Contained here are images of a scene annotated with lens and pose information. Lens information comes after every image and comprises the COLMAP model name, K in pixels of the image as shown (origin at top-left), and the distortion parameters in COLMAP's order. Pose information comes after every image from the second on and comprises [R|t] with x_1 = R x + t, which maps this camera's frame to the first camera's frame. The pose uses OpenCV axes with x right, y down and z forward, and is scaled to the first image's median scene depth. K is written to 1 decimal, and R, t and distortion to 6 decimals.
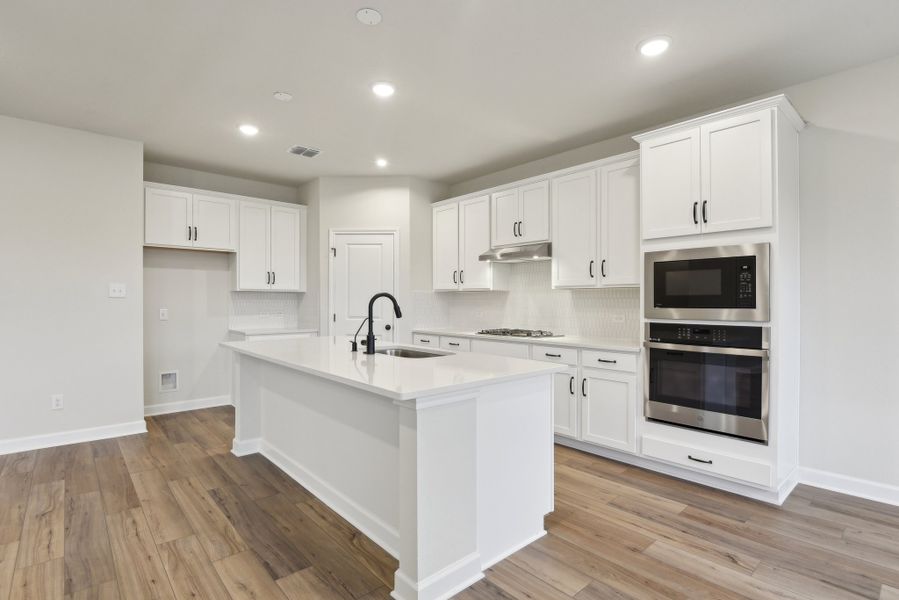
lens RADIAL K [[435.4, 0, 446.2], [0, 435.4, 299.8], [0, 0, 1]] dist [-0.003243, -0.013400]
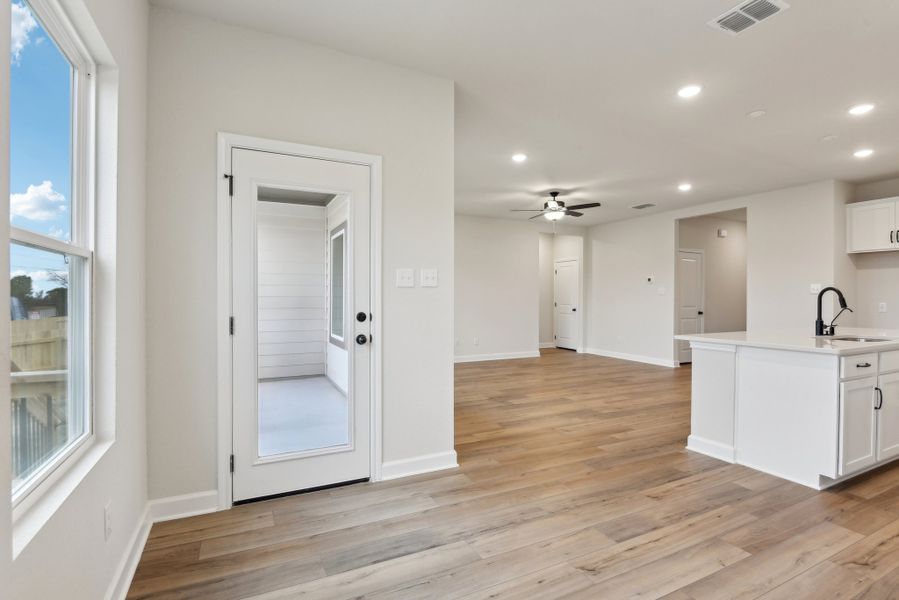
lens RADIAL K [[429.7, 0, 446.6], [0, 429.7, 300.4], [0, 0, 1]] dist [-0.004628, -0.012947]
pose [[-0.267794, 0.003362, -0.963470, 0.980521], [0.001055, 0.999994, 0.003197, 0.012247], [0.963476, -0.000161, -0.267796, 0.202996]]
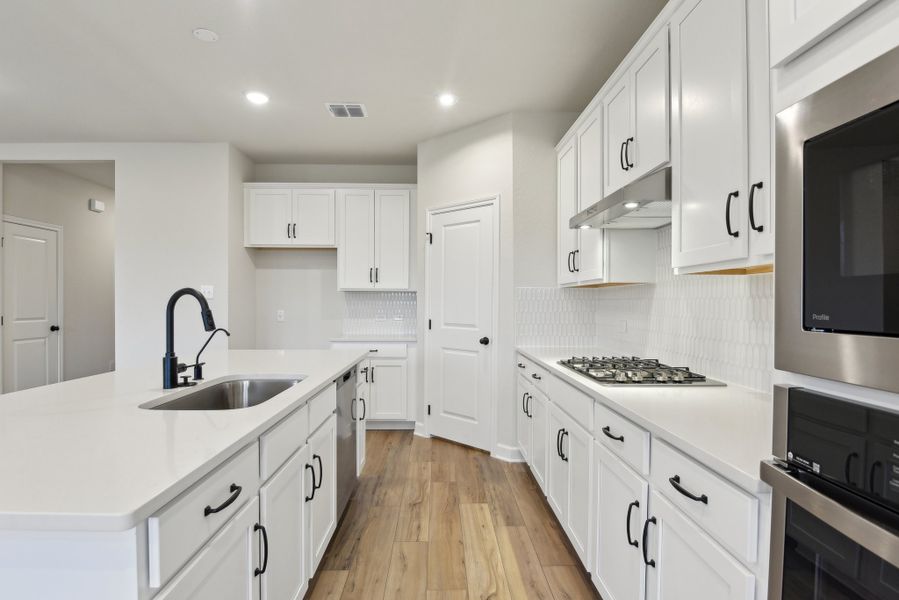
lens RADIAL K [[464.5, 0, 447.0], [0, 464.5, 304.3], [0, 0, 1]] dist [-0.002788, -0.018117]
pose [[0.761419, 0.003376, -0.648252, 0.406136], [0.000552, 0.999983, 0.005855, 0.001723], [0.648260, -0.004816, 0.761404, 0.557354]]
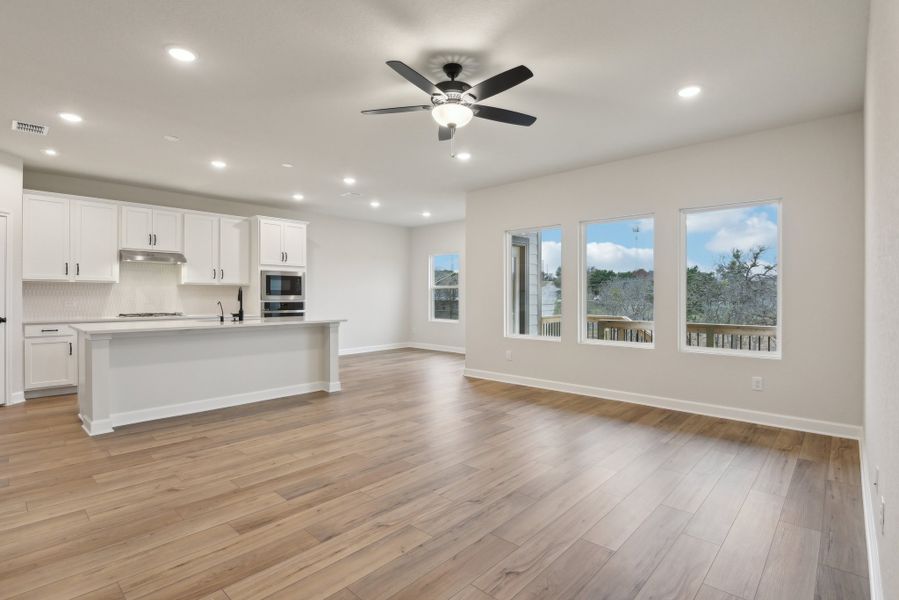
lens RADIAL K [[435.4, 0, 446.2], [0, 435.4, 299.8], [0, 0, 1]] dist [-0.003243, -0.013400]
pose [[-0.099778, -0.011446, 0.994944, -1.510701], [-0.005625, 0.999924, 0.010940, 0.009007], [-0.994994, -0.004505, -0.099834, 0.246351]]
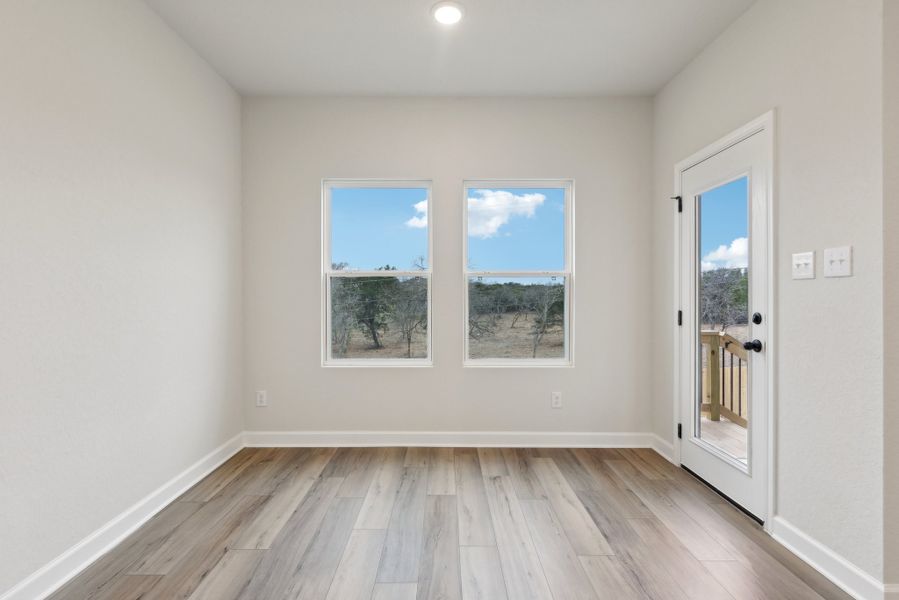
lens RADIAL K [[437.7, 0, 436.1], [0, 437.7, 297.4], [0, 0, 1]] dist [-0.001986, -0.000069]
pose [[-0.735822, -0.003597, 0.677165, 0.233446], [-0.003147, 0.999993, 0.001892, 0.013870], [-0.677167, -0.000739, -0.735829, 0.615219]]
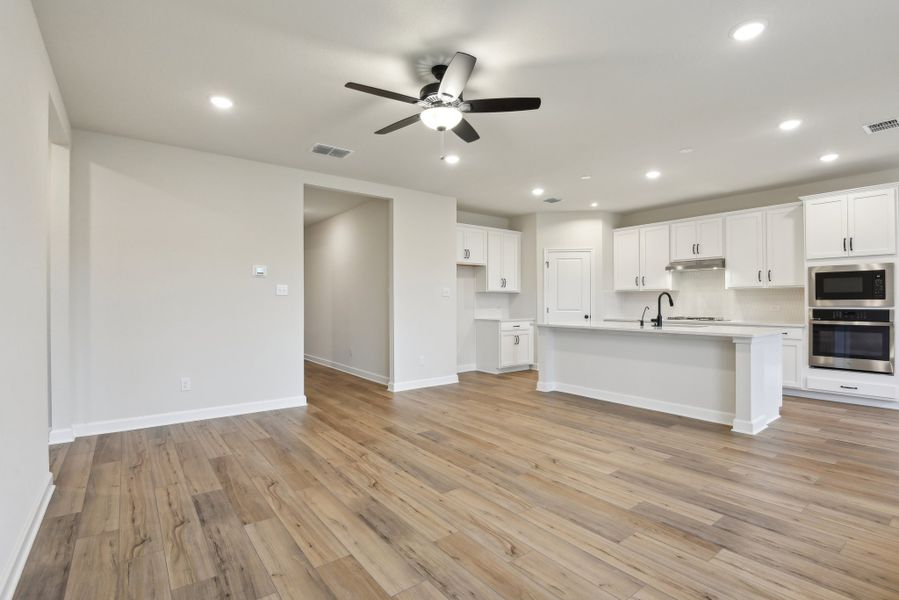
lens RADIAL K [[426.1, 0, 449.5], [0, 426.1, 300.0], [0, 0, 1]] dist [-0.005574, -0.012594]
pose [[0.997597, -0.006420, -0.068993, -0.672361], [0.006433, 0.999979, -0.000027, 0.007575], [0.068991, -0.000417, 0.997617, -0.589492]]
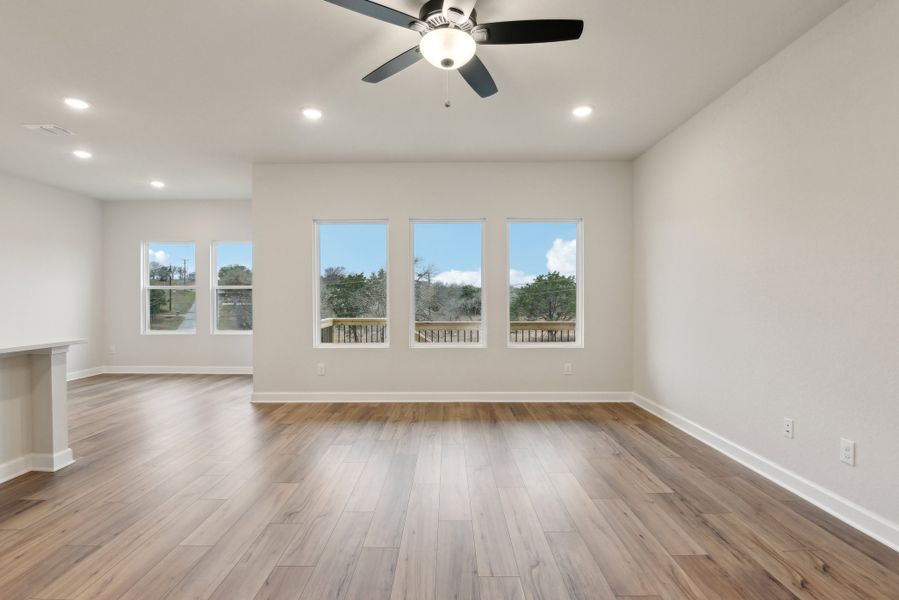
lens RADIAL K [[429.7, 0, 446.6], [0, 429.7, 300.4], [0, 0, 1]] dist [-0.004628, -0.012947]
pose [[-0.746501, -0.002983, 0.665378, -1.109507], [-0.000927, 0.999994, 0.003443, 0.013146], [-0.665384, 0.001953, -0.746499, 0.579915]]
